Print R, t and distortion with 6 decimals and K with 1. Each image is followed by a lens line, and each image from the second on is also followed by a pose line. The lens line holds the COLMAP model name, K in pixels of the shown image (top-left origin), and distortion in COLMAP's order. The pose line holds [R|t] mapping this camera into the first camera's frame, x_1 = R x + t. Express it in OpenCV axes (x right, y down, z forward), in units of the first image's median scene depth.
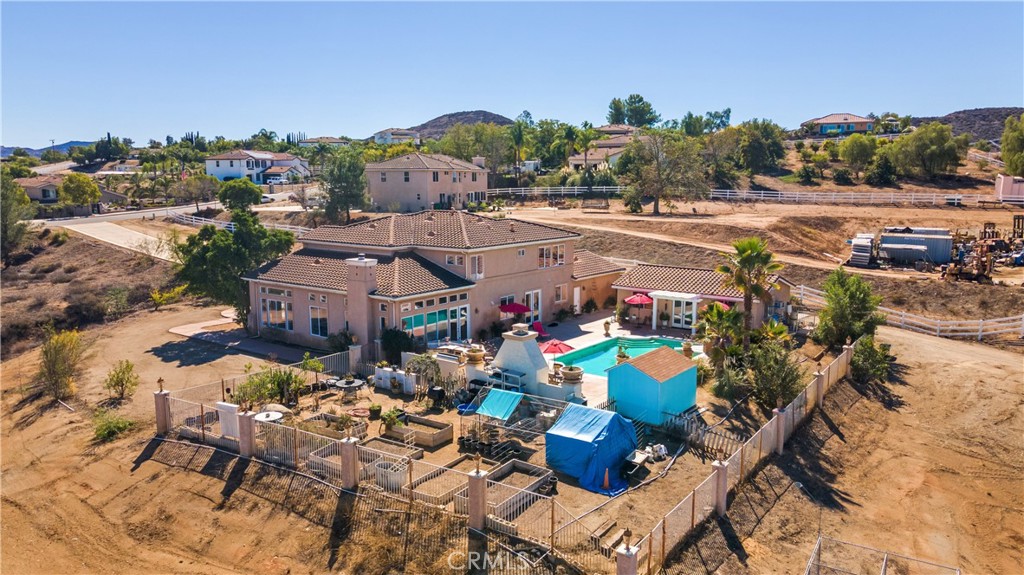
lens RADIAL K [[737.1, 0, 512.0], [0, 737.1, 287.5], [0, 0, 1]] dist [0.000247, 0.082301]
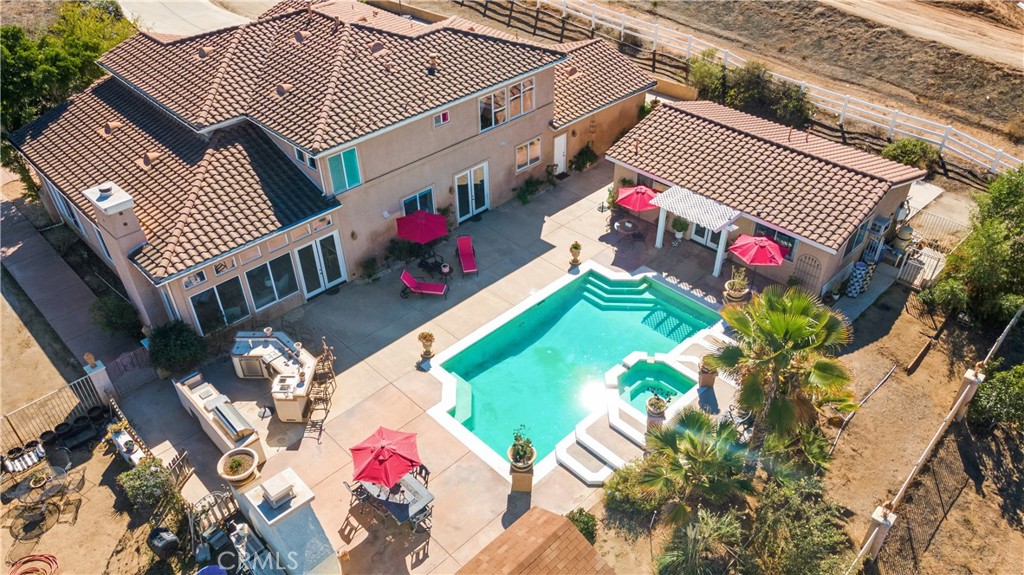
lens RADIAL K [[737.1, 0, 512.0], [0, 737.1, 287.5], [0, 0, 1]] dist [0.000247, 0.082301]
pose [[0.989259, 0.084480, -0.119291, 0.139068], [-0.016285, 0.874696, 0.484399, -0.200303], [0.145265, -0.477253, 0.866676, 0.402057]]
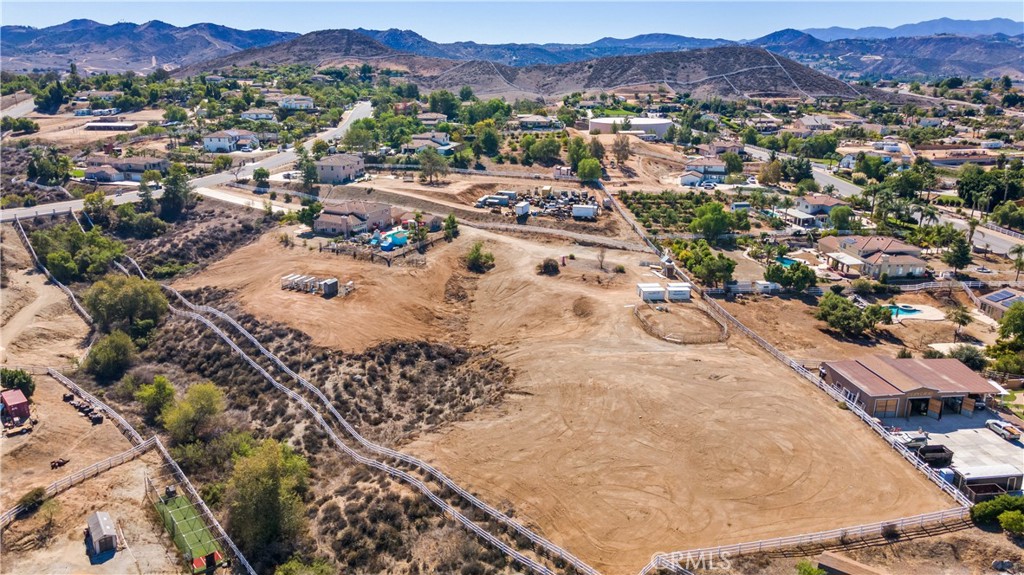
lens RADIAL K [[737.1, 0, 512.0], [0, 737.1, 287.5], [0, 0, 1]] dist [0.000247, 0.082301]
pose [[0.984834, -0.044668, 0.167652, 0.041225], [0.018781, 0.988059, 0.152927, -0.233928], [-0.172481, -0.147459, 0.973913, -3.143889]]
